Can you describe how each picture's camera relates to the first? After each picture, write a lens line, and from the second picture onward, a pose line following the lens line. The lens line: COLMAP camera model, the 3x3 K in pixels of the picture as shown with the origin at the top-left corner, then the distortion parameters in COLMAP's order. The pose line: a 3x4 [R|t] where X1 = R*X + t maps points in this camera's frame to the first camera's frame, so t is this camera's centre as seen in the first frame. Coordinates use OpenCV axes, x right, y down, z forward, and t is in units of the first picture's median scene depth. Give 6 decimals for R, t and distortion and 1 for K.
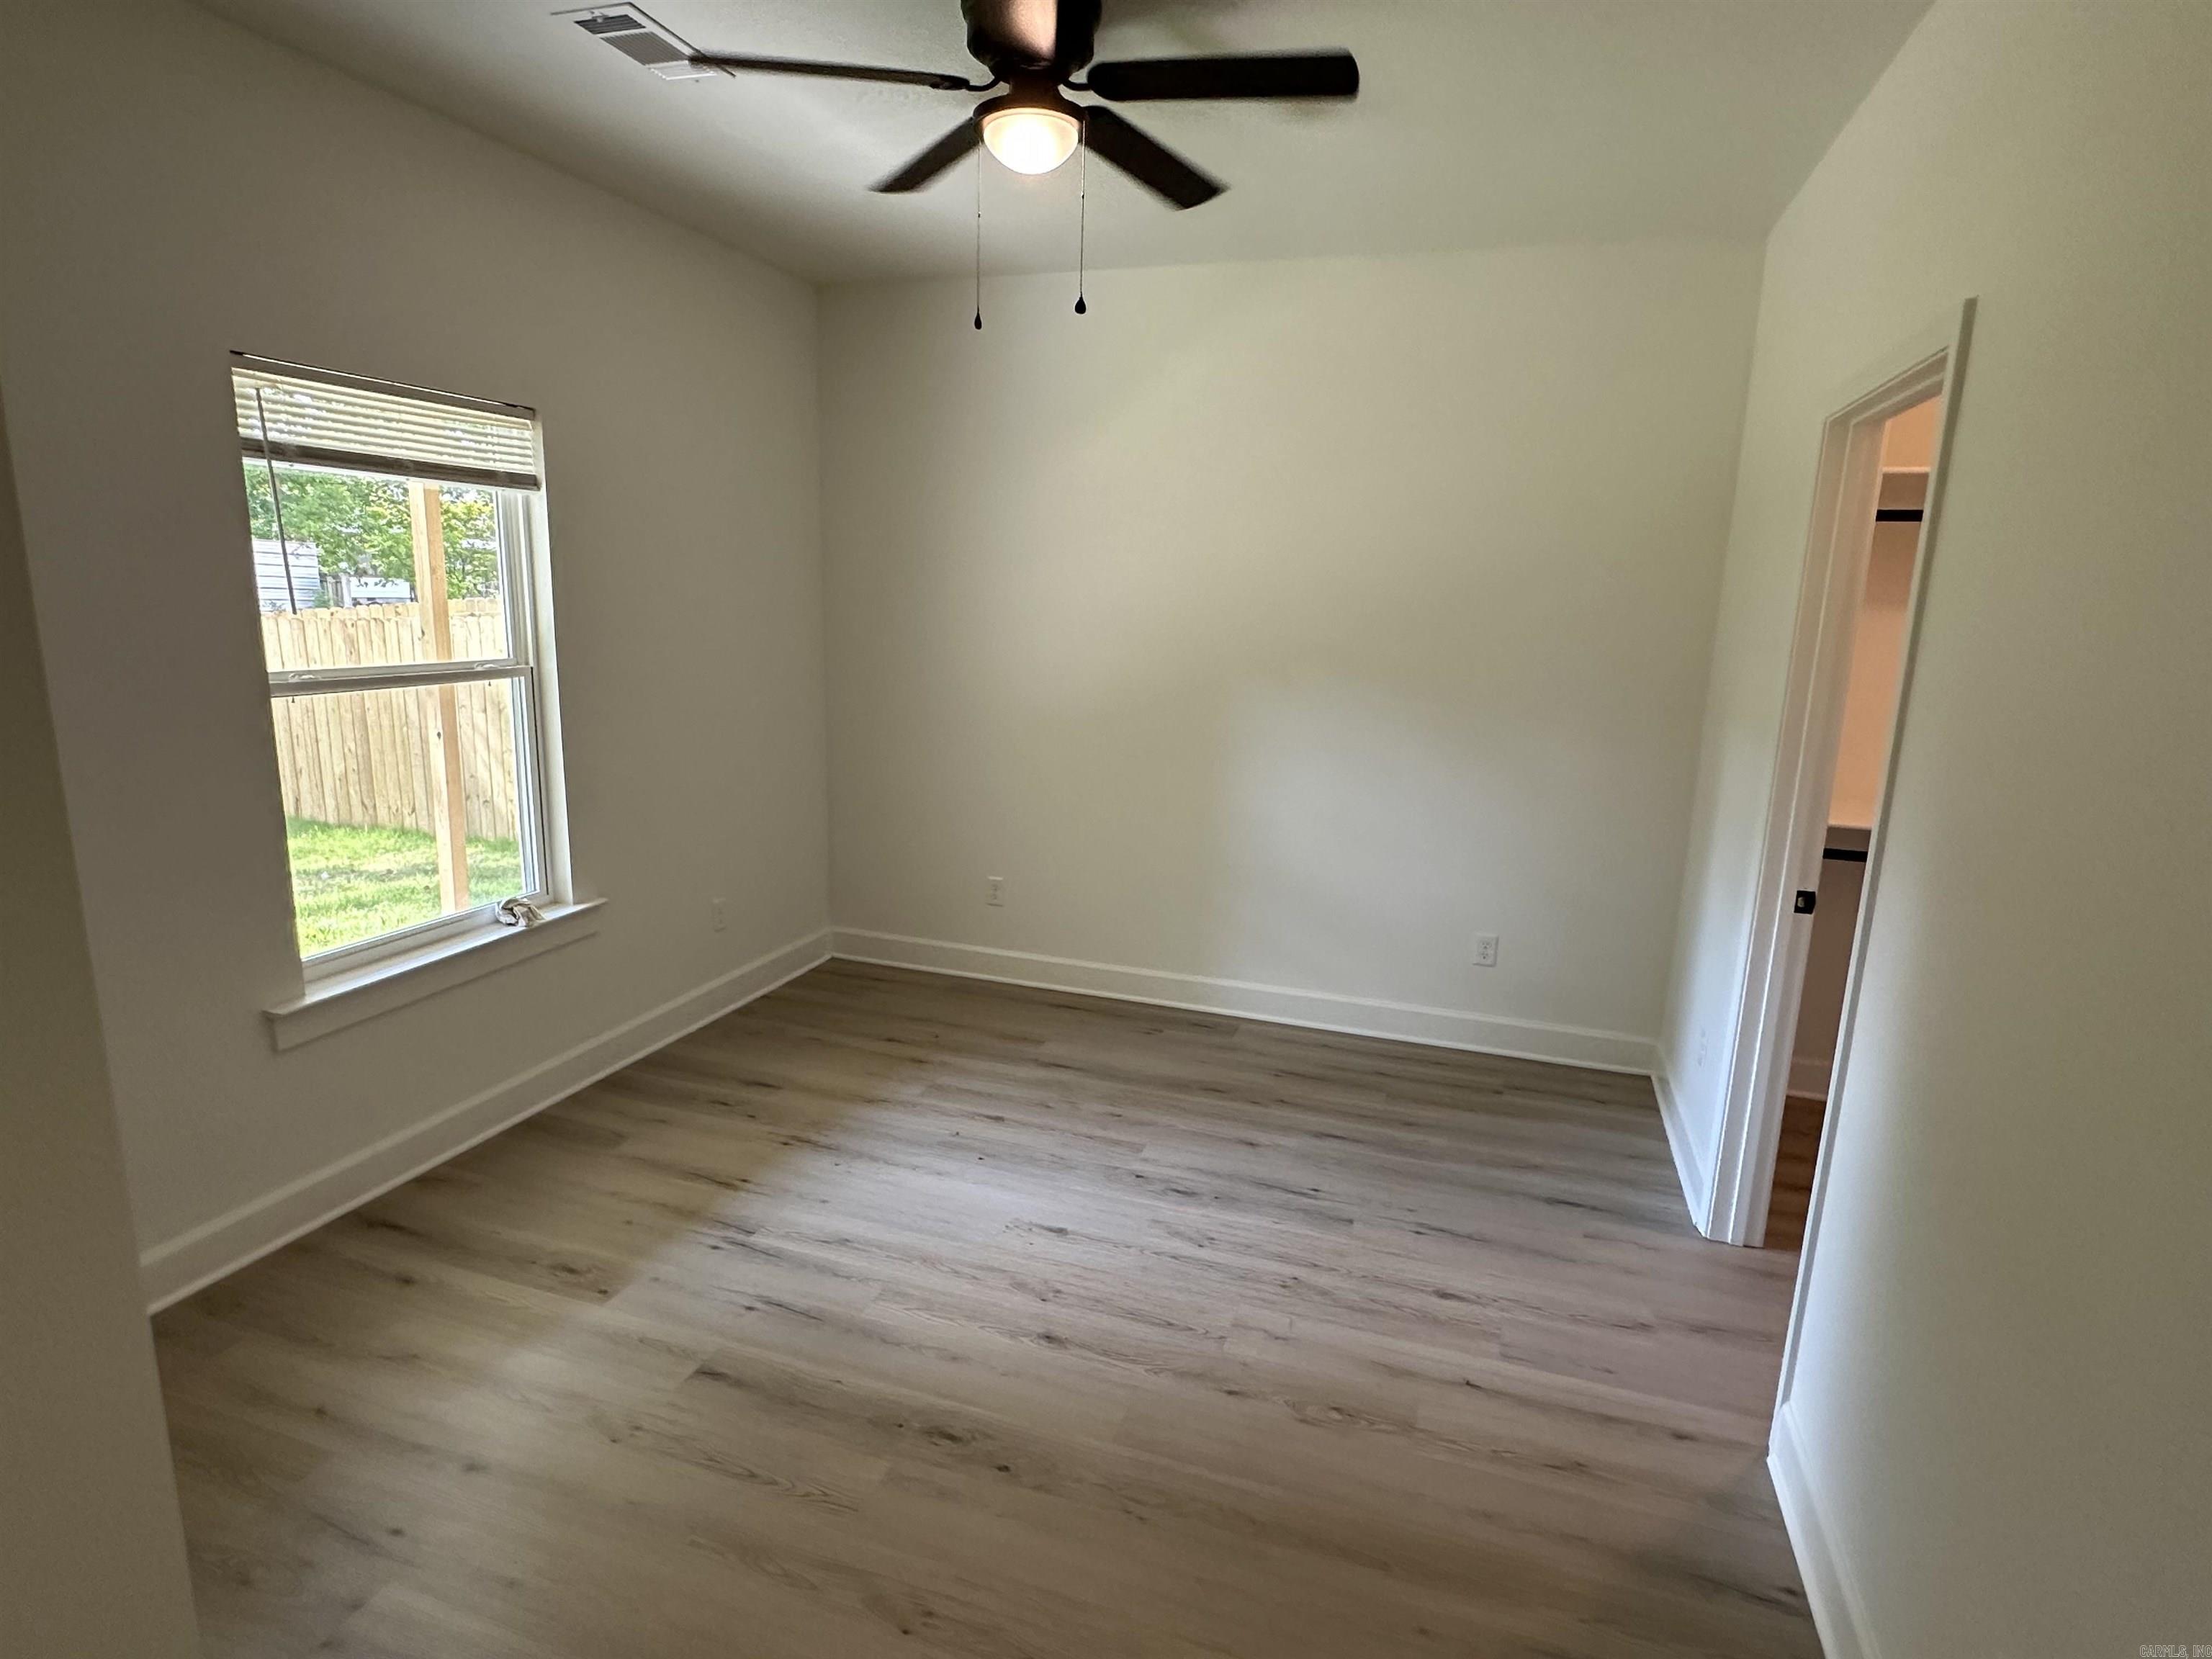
lens RADIAL K [[1178.9, 0, 1101.7], [0, 1178.9, 827.9], [0, 0, 1]] dist [-0.005351, 0.001065]
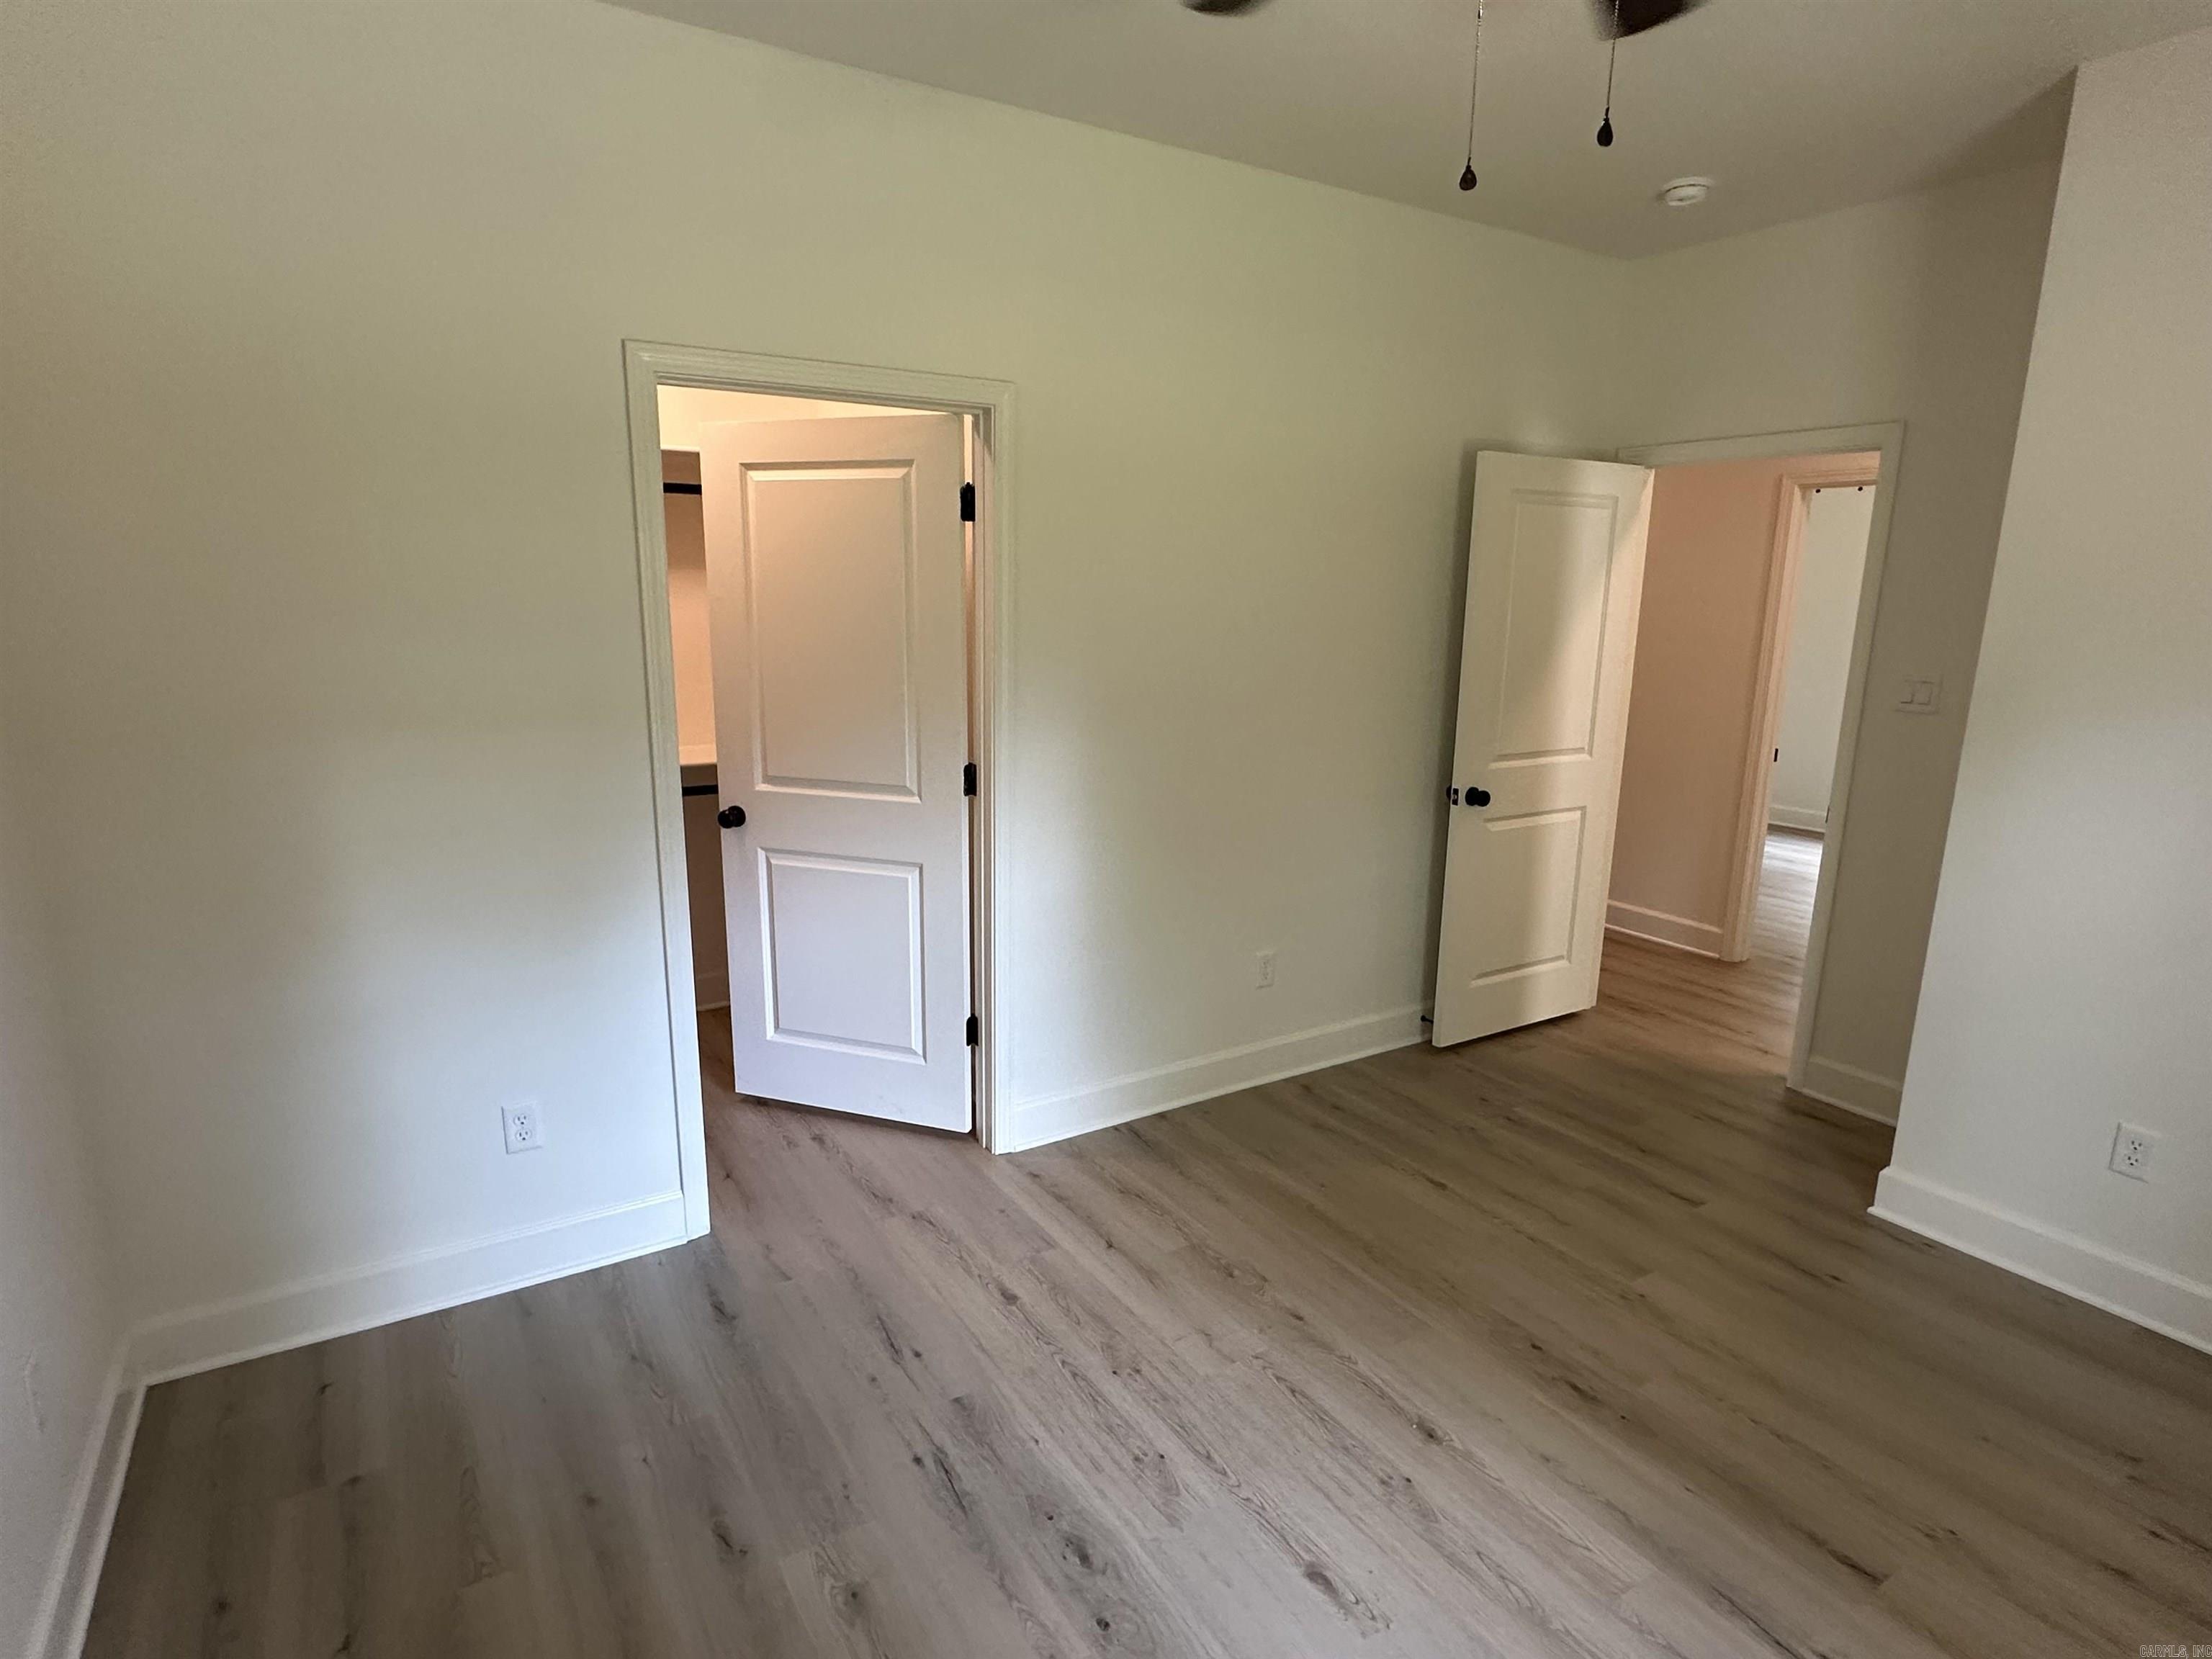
lens RADIAL K [[1178.9, 0, 1097.7], [0, 1178.9, 823.6], [0, 0, 1]] dist [-0.005351, 0.001065]
pose [[-0.774515, -0.164740, 0.610726, -0.307692], [0.091358, 0.926236, 0.365706, -0.330194], [-0.625923, 0.339039, -0.702334, 1.580724]]
